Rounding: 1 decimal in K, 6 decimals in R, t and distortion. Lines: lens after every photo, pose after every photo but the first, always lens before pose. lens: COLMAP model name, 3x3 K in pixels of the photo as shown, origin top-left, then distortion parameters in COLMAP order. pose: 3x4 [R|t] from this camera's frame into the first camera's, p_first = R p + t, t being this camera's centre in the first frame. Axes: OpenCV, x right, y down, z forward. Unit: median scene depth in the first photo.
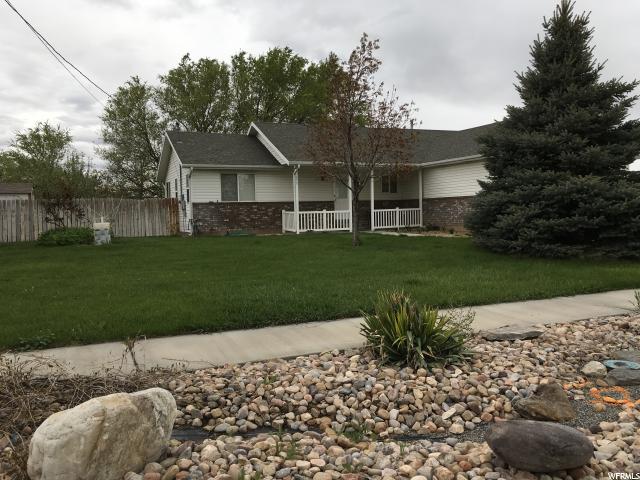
lens RADIAL K [[544.4, 0, 316.8], [0, 544.4, 237.9], [0, 0, 1]] dist [0.088588, -0.125092]
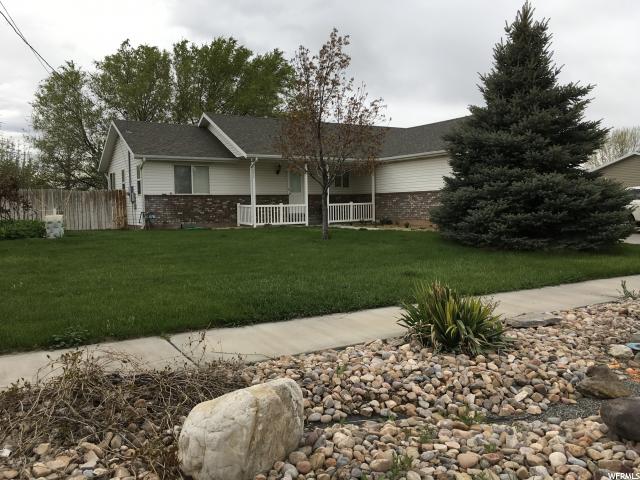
lens RADIAL K [[544.4, 0, 316.8], [0, 544.4, 237.9], [0, 0, 1]] dist [0.088588, -0.125092]
pose [[0.991524, 0.000065, 0.129926, -0.084538], [-0.001439, 0.999944, 0.010476, 0.001427], [-0.129918, -0.010574, 0.991468, 0.001030]]
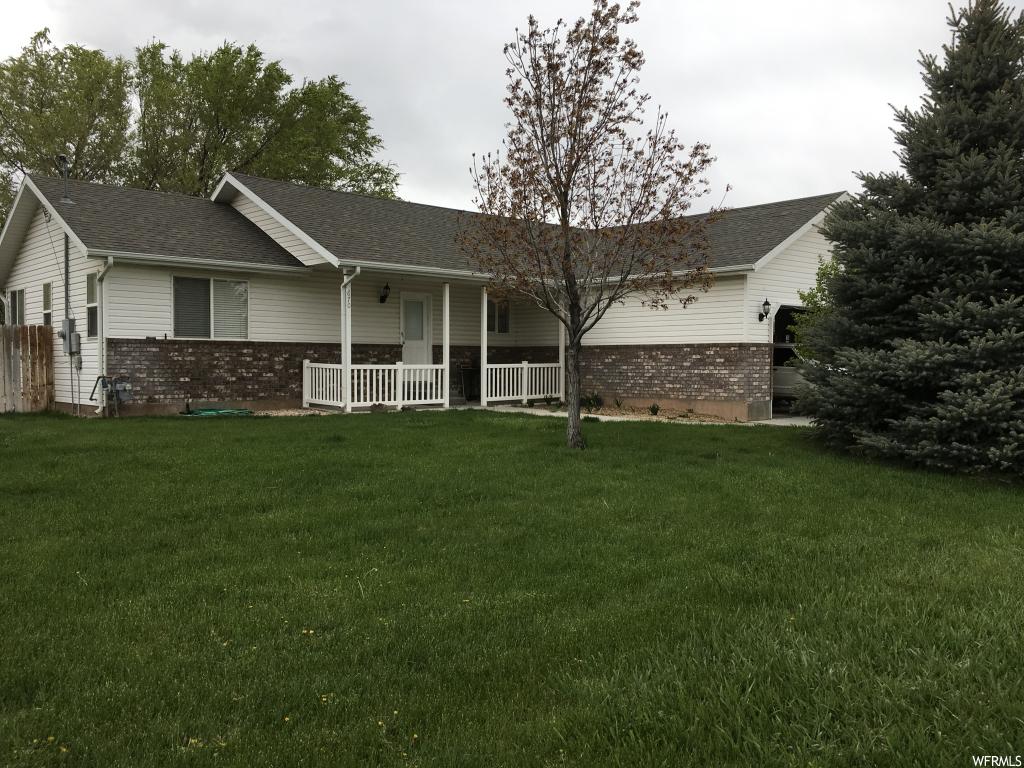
lens RADIAL K [[871.1, 0, 506.9], [0, 871.1, 380.7], [0, 0, 1]] dist [0.088588, -0.125092]
pose [[0.947031, 0.019265, 0.320564, -0.243187], [-0.010759, 0.999542, -0.028285, -0.023020], [-0.320962, 0.023338, 0.946805, 0.372785]]
